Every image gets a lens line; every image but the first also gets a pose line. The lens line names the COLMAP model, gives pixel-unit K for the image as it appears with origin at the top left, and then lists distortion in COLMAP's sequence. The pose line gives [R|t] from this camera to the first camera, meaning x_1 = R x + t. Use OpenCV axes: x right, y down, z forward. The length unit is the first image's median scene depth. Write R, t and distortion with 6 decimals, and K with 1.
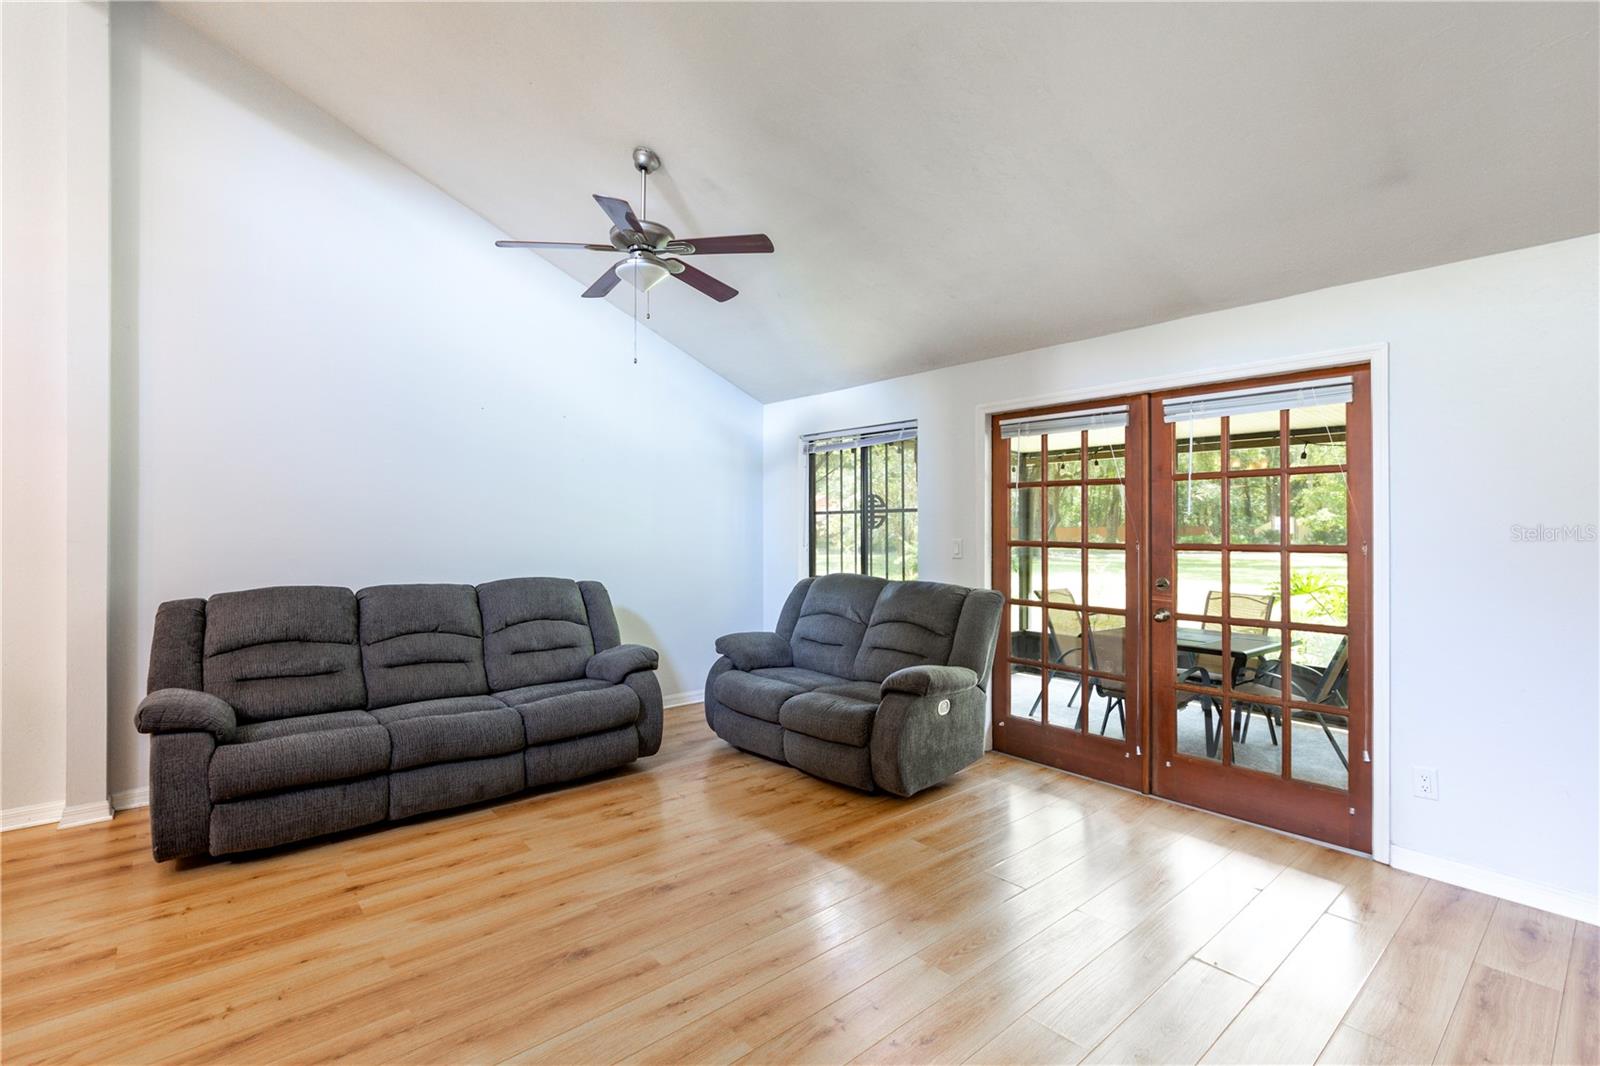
lens RADIAL K [[721.7, 0, 790.6], [0, 721.7, 523.4], [0, 0, 1]] dist [0.002597, -0.000146]
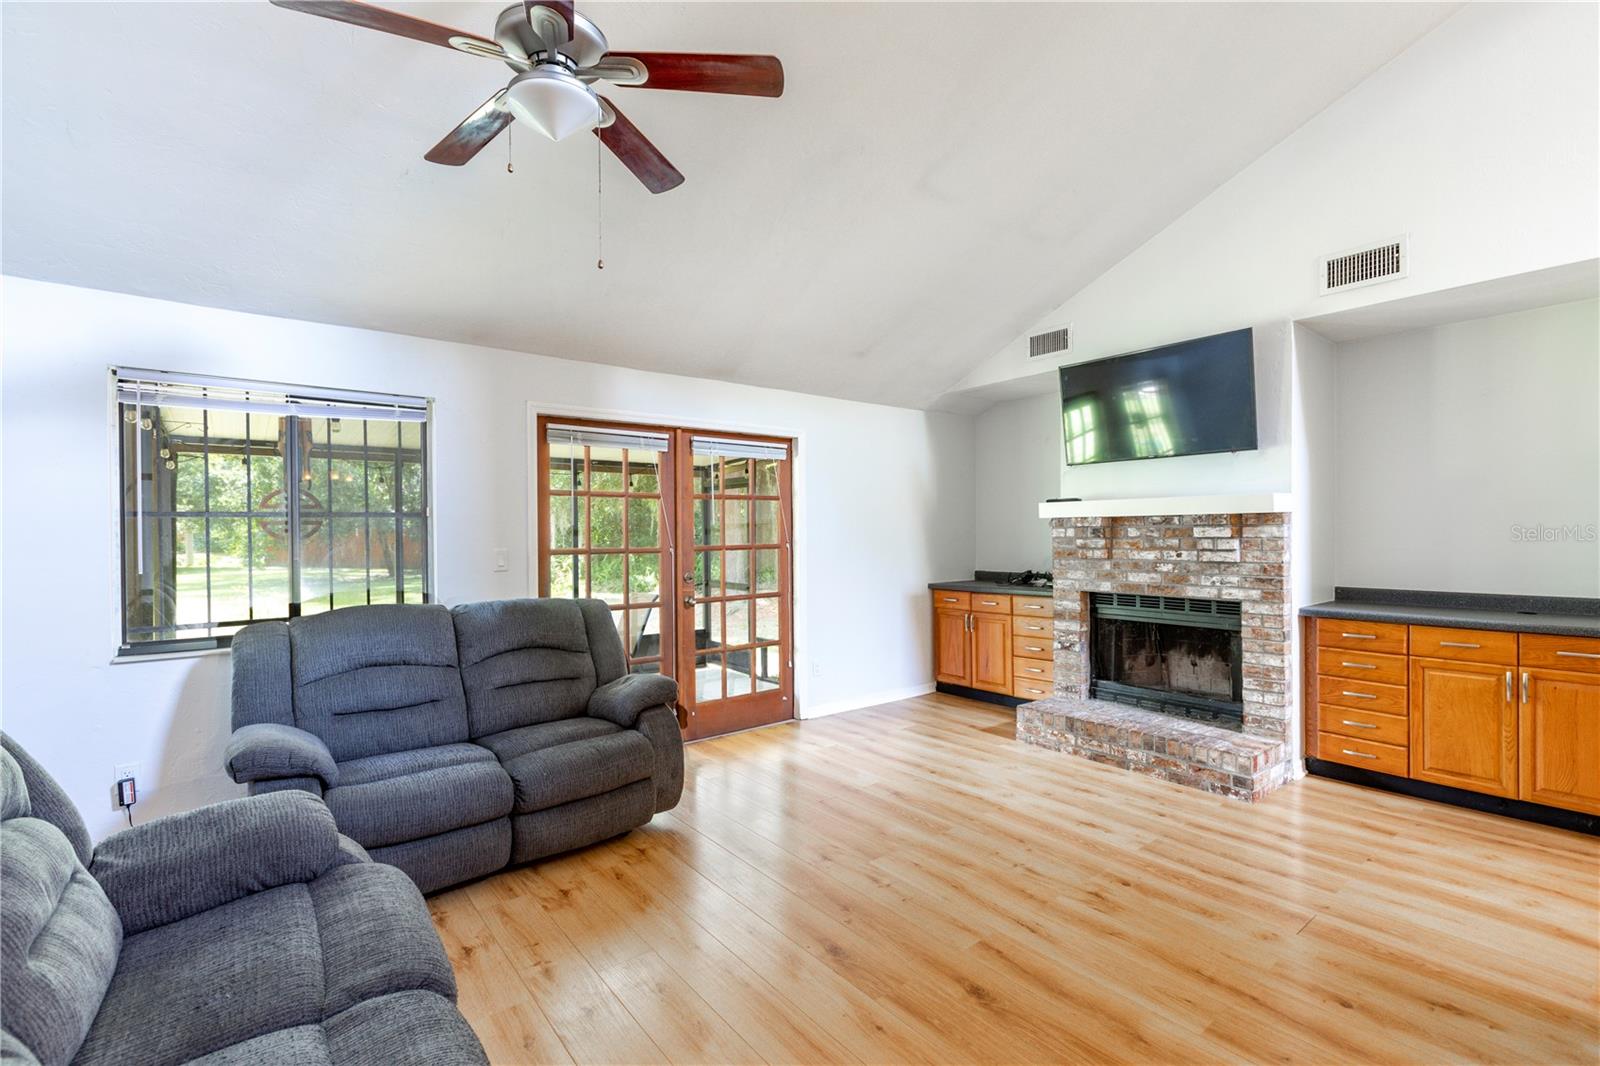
lens RADIAL K [[721.7, 0, 793.6], [0, 721.7, 539.6], [0, 0, 1]] dist [0.002597, -0.000146]
pose [[0.040691, -0.012269, 0.999096, -0.767222], [0.002355, 0.999923, 0.012183, 0.000173], [-0.999169, 0.001857, 0.040717, 0.751928]]
